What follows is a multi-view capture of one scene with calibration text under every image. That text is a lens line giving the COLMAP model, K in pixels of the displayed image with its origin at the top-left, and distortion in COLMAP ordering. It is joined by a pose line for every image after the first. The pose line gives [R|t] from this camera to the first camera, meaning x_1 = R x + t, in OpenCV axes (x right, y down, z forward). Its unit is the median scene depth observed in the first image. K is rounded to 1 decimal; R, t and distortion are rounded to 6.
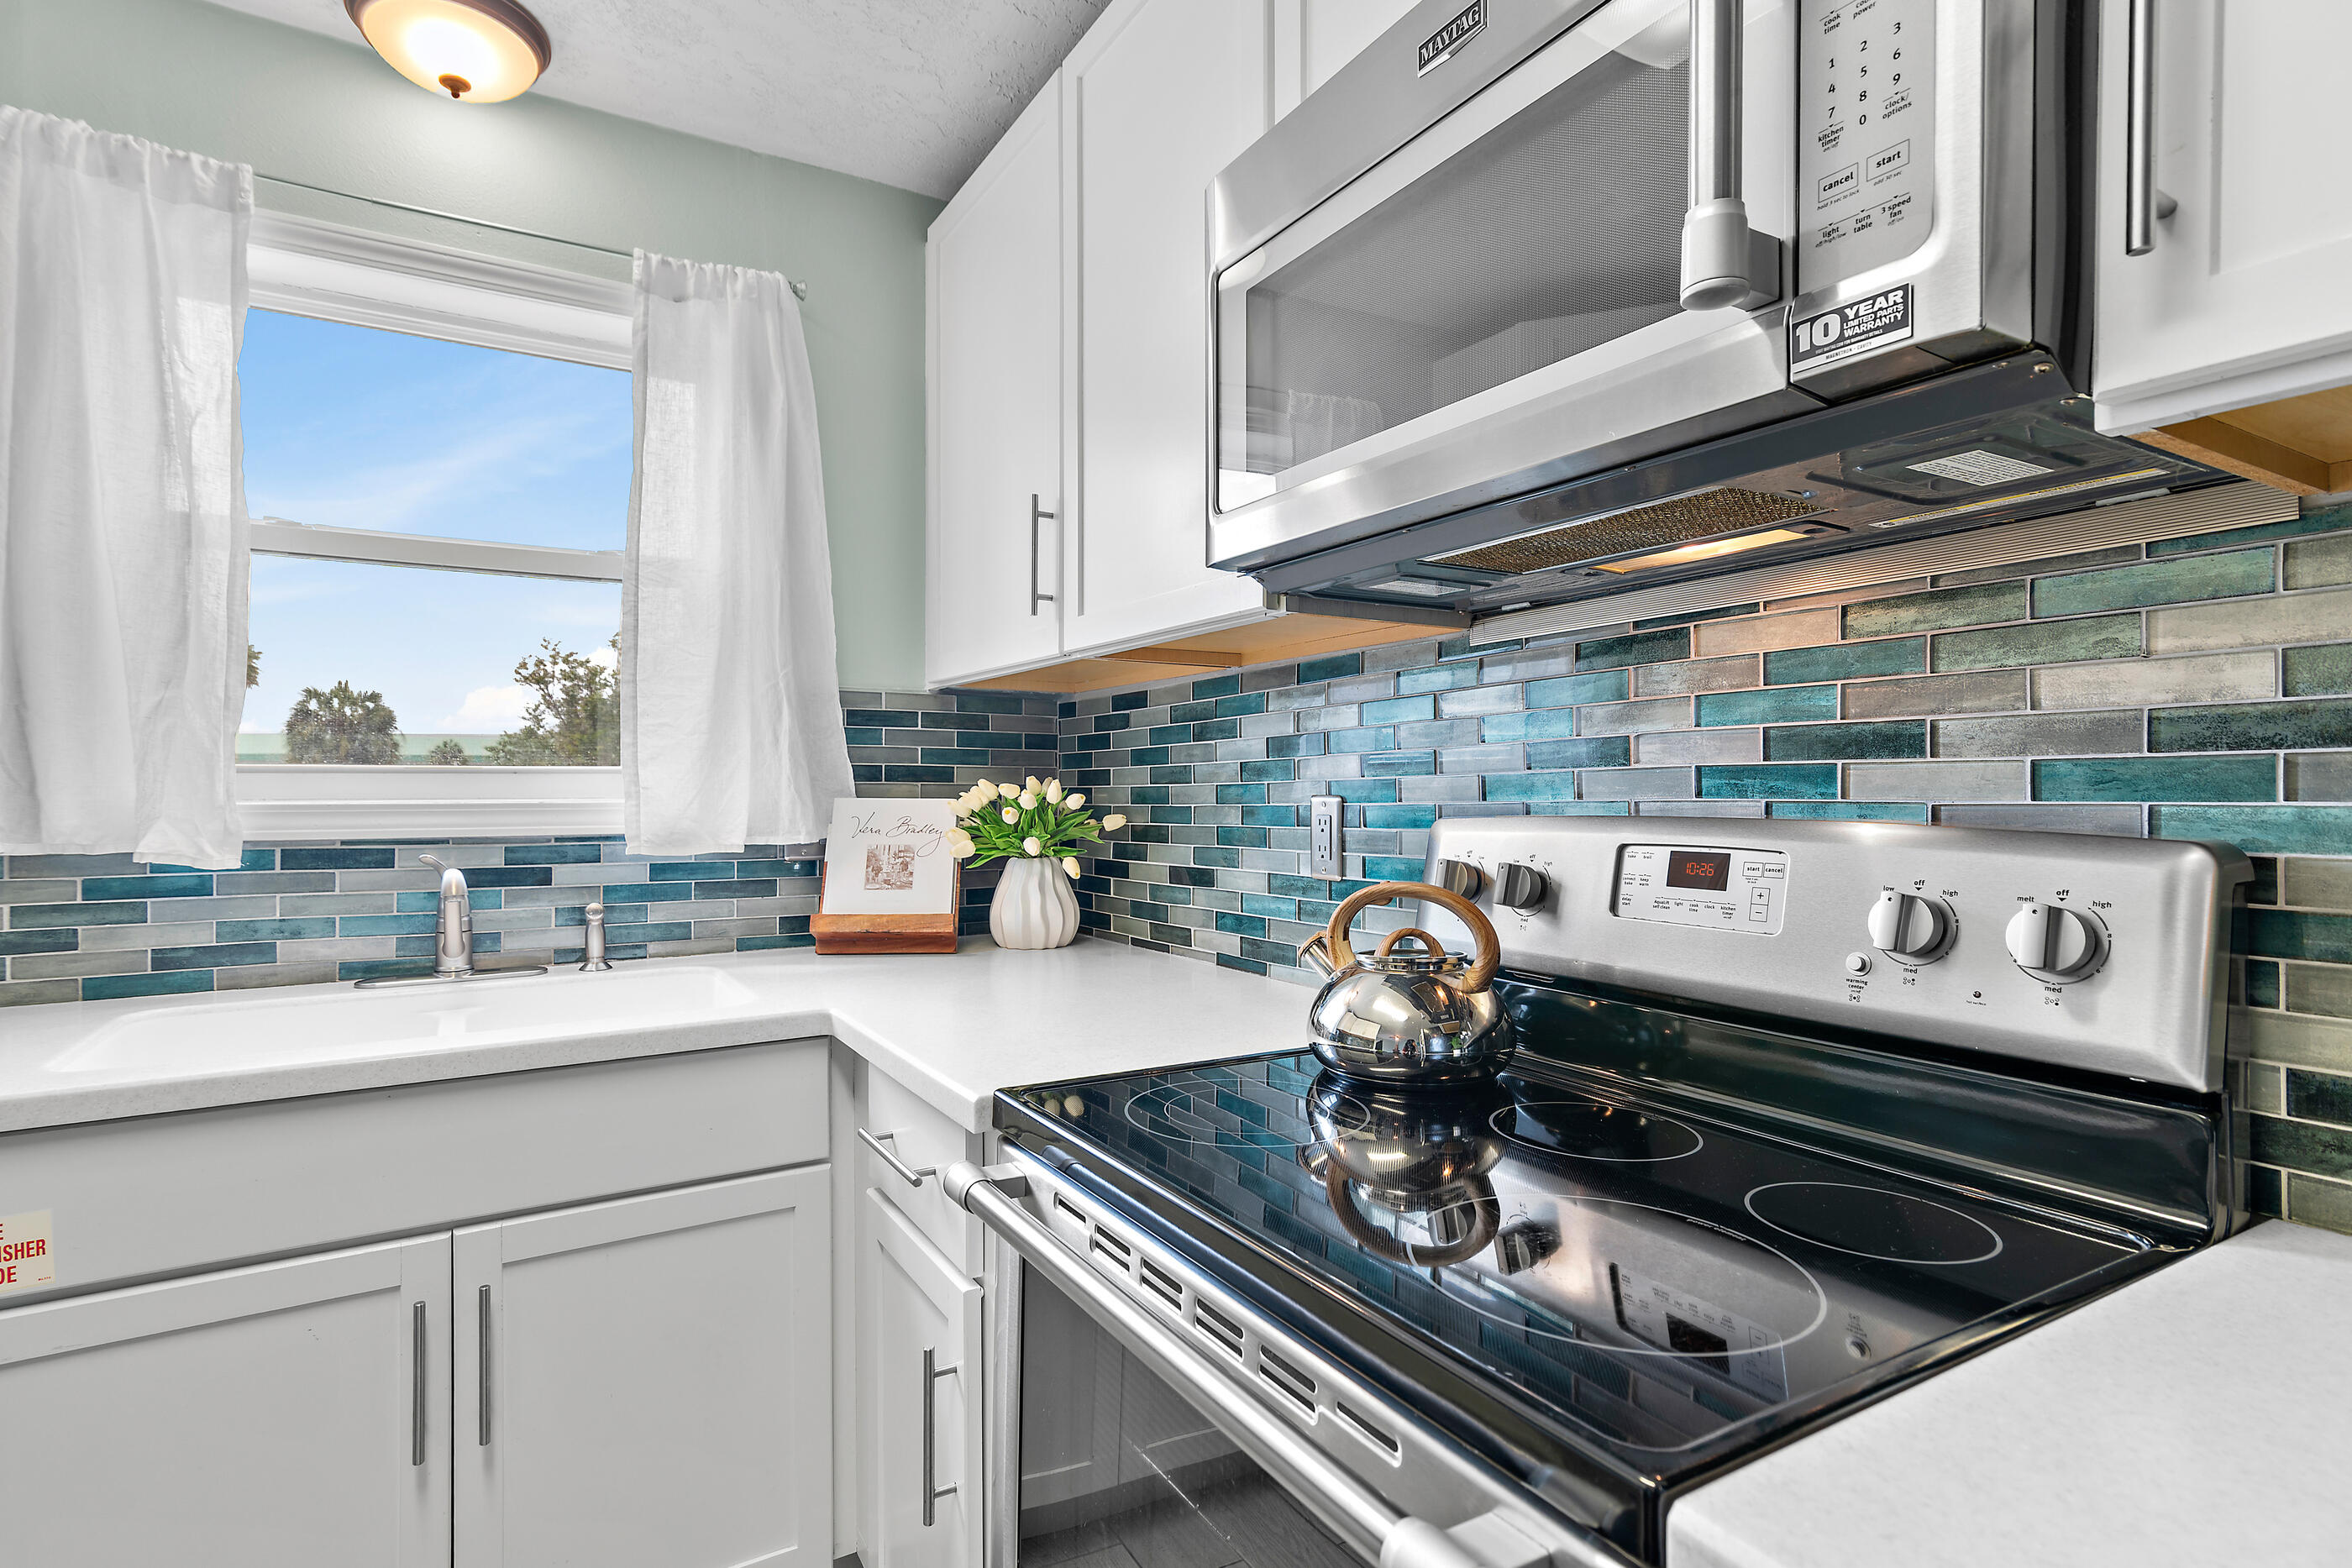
lens RADIAL K [[1158.7, 0, 1176.0], [0, 1158.7, 784.0], [0, 0, 1]] dist [0.020126, 0.001140]
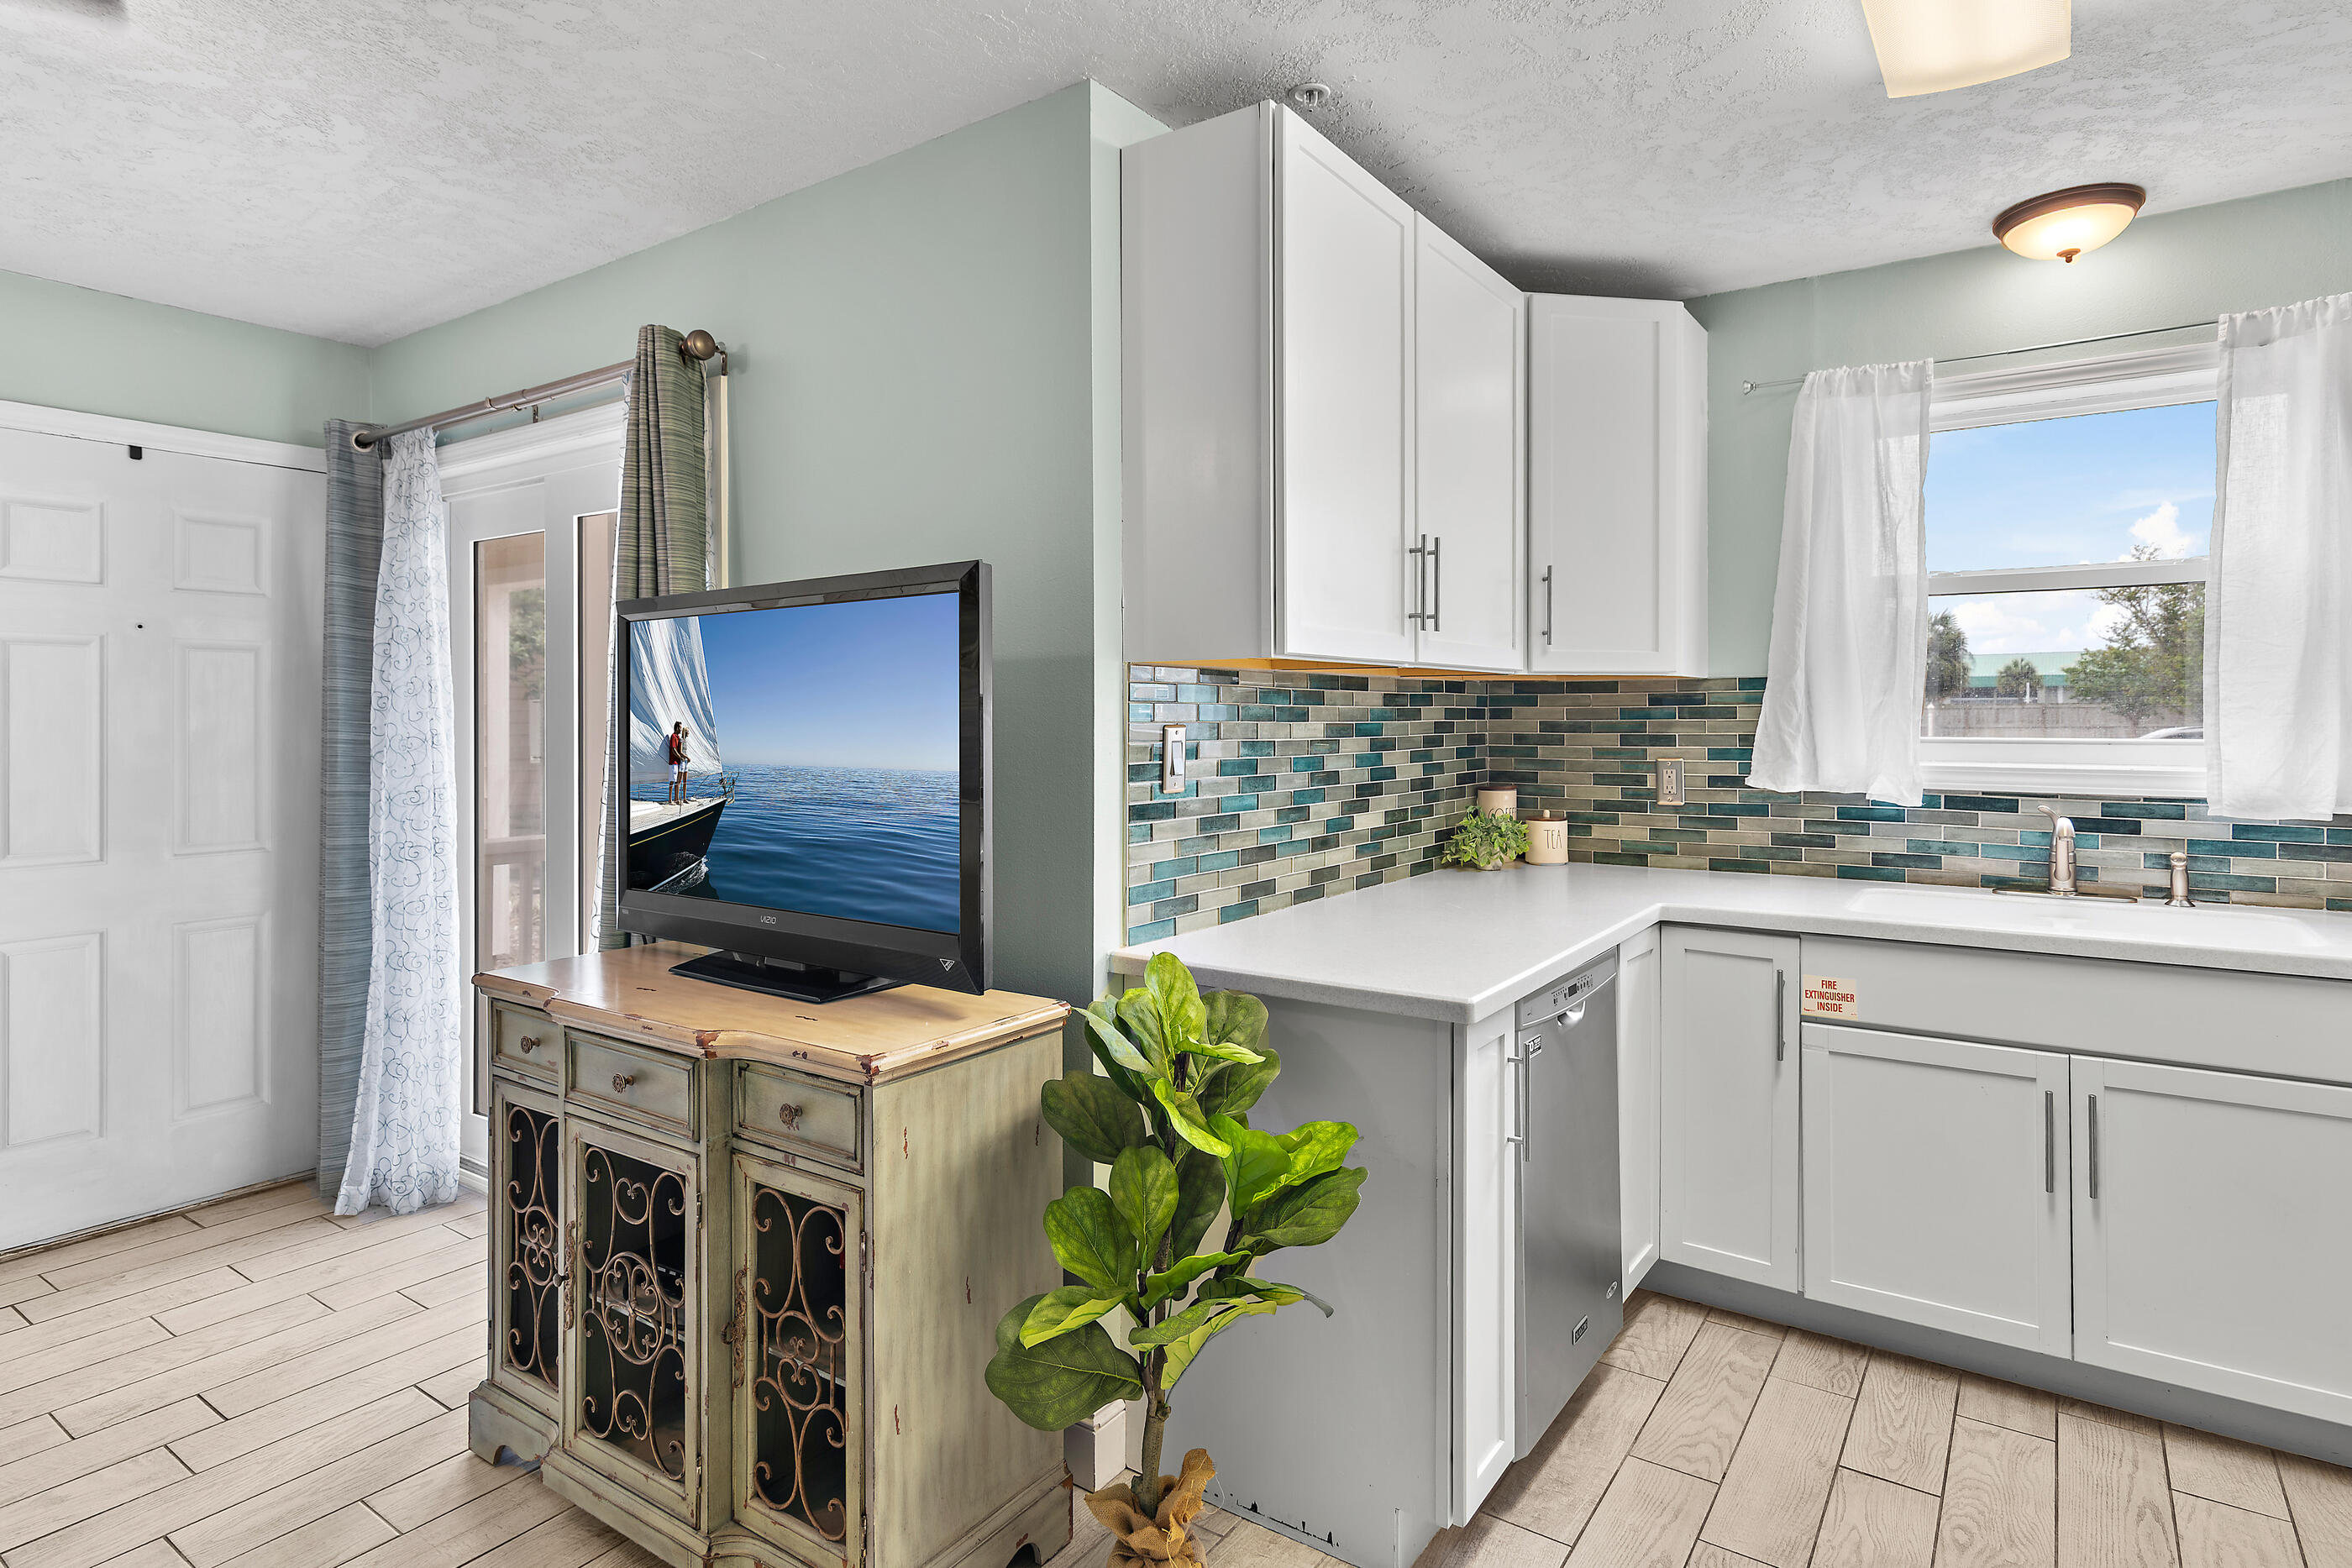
lens RADIAL K [[1244.4, 0, 1177.1], [0, 1244.4, 718.3], [0, 0, 1]] dist [0.002543, 0.000035]
pose [[0.406388, 0.004157, -0.913691, 0.293630], [0.002760, 0.999980, 0.005777, -0.053872], [0.913697, -0.004869, 0.406368, -0.539268]]
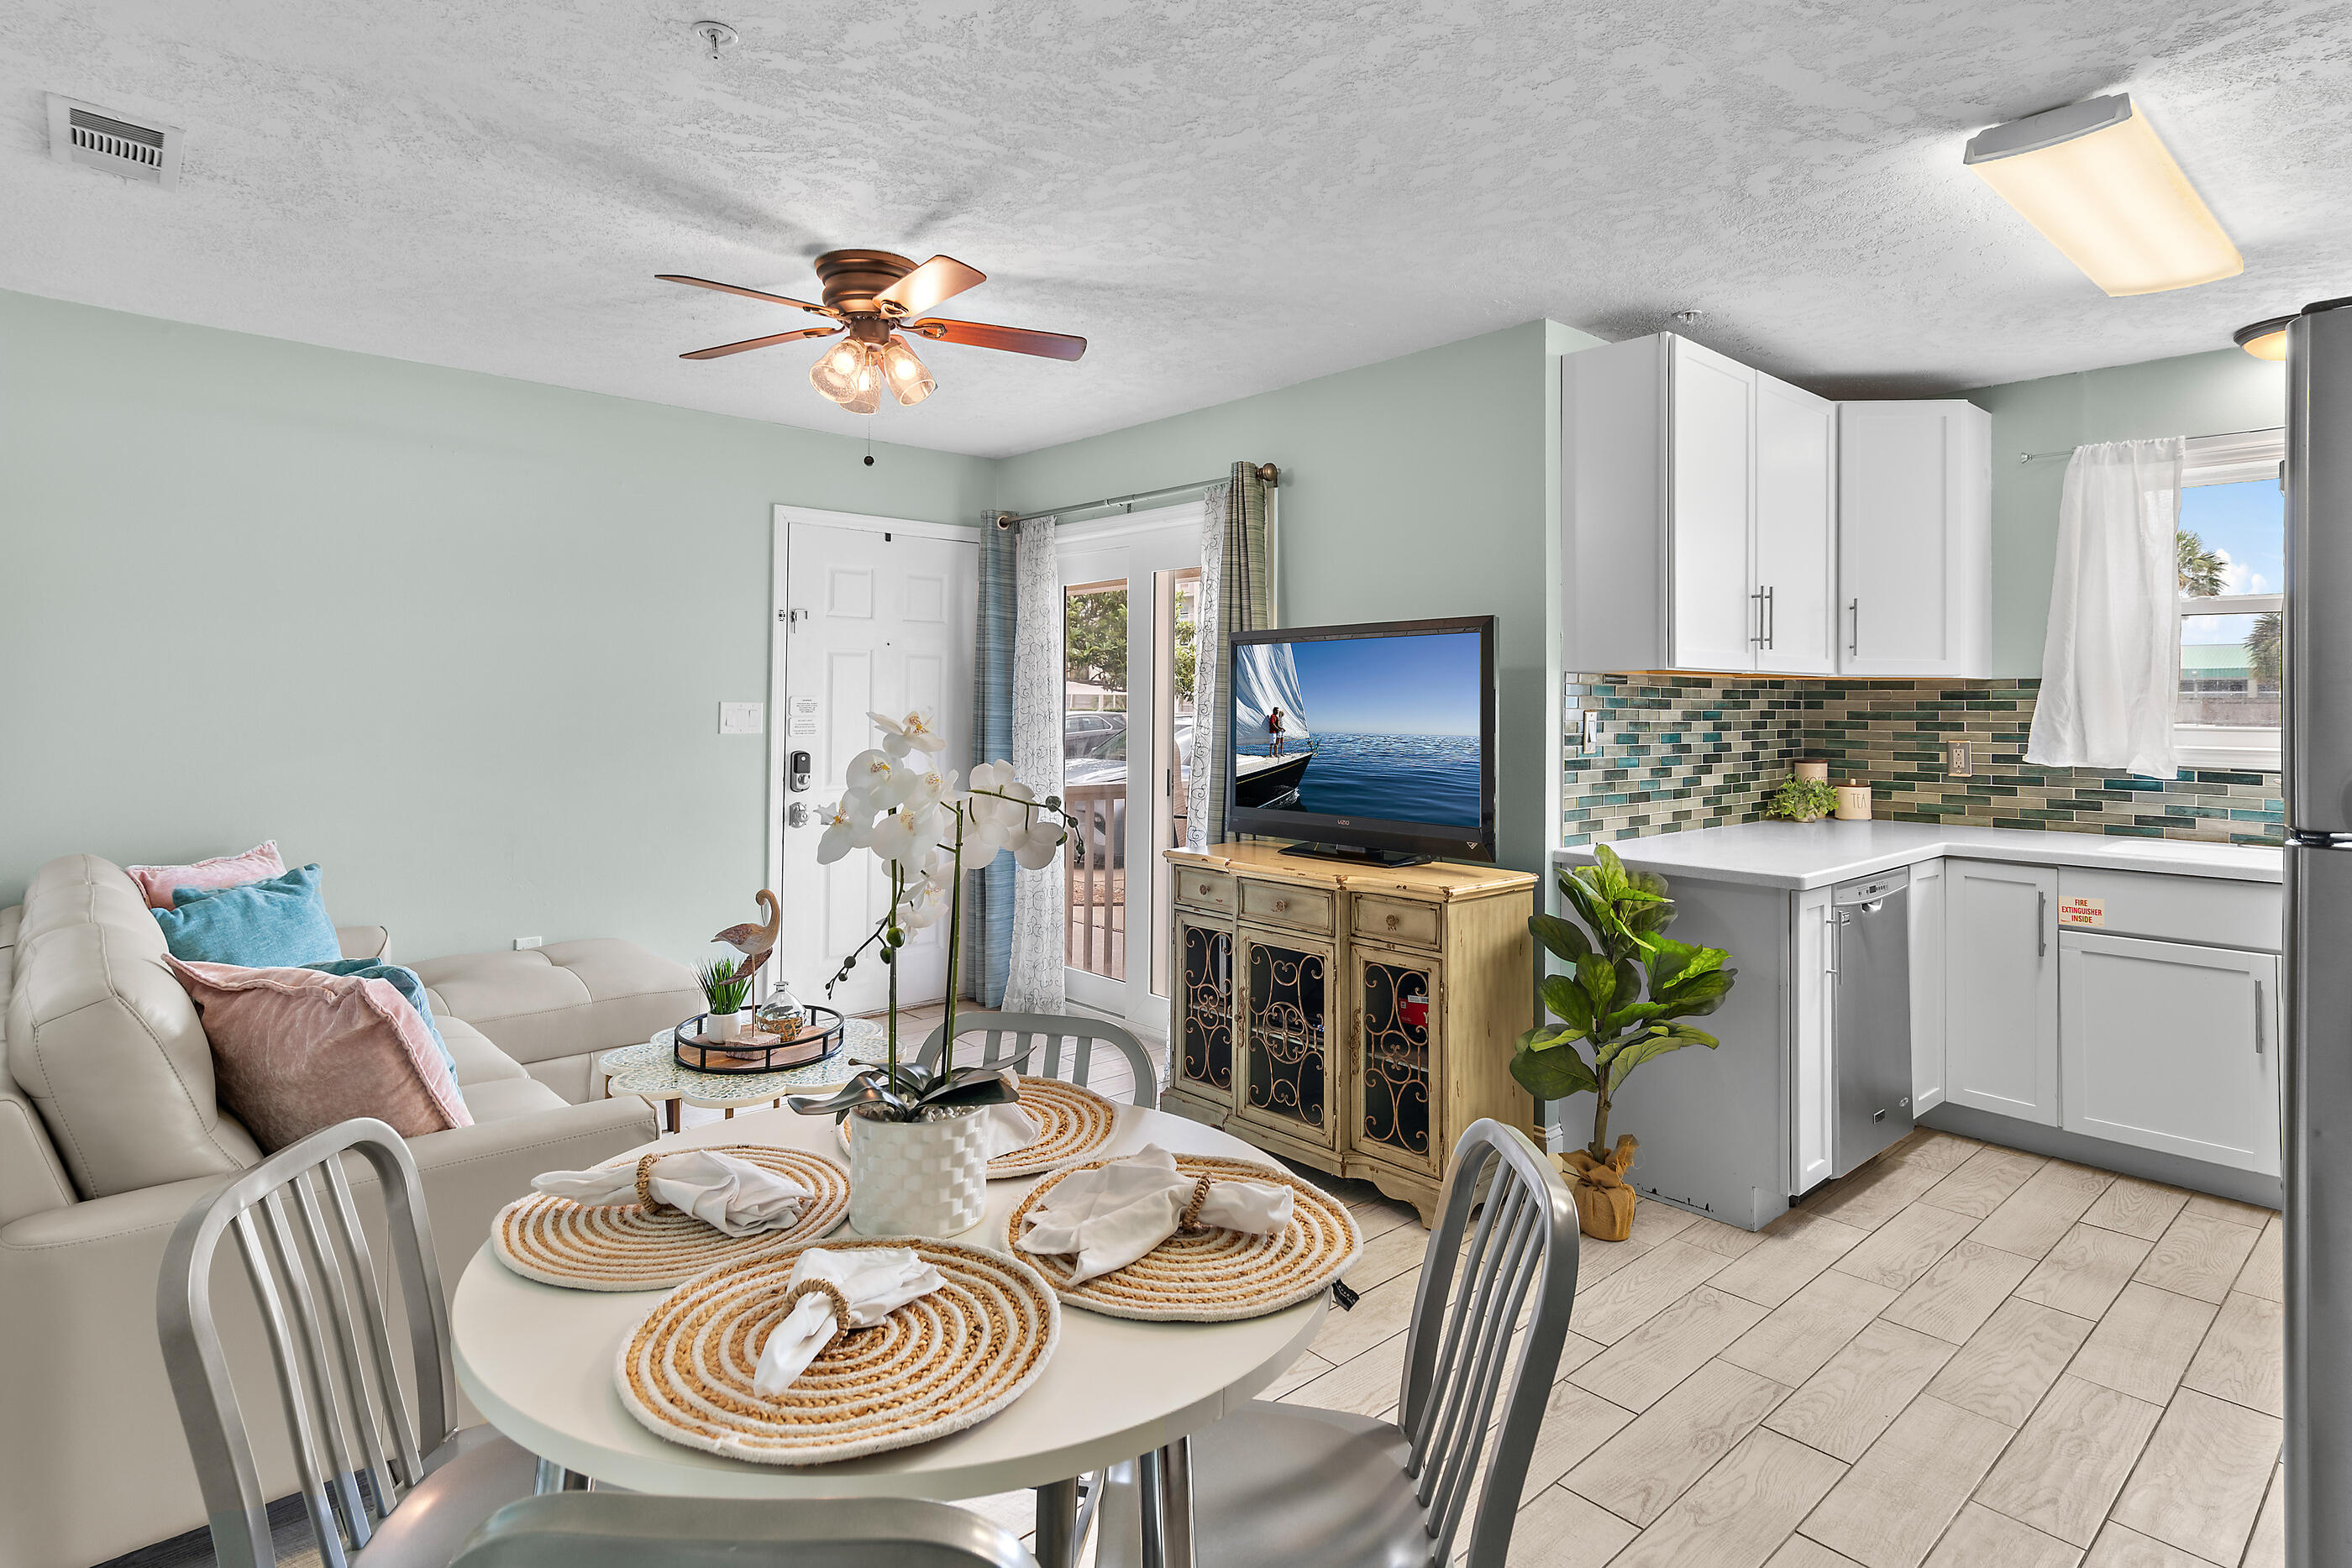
lens RADIAL K [[1195.1, 0, 1156.6], [0, 1195.1, 687.9], [0, 0, 1]] dist [0.011271, -0.000197]
pose [[0.180683, -0.007570, -0.983512, 0.865127], [-0.004442, 0.999954, -0.008513, -0.056501], [0.983531, 0.005906, 0.180641, -1.029439]]
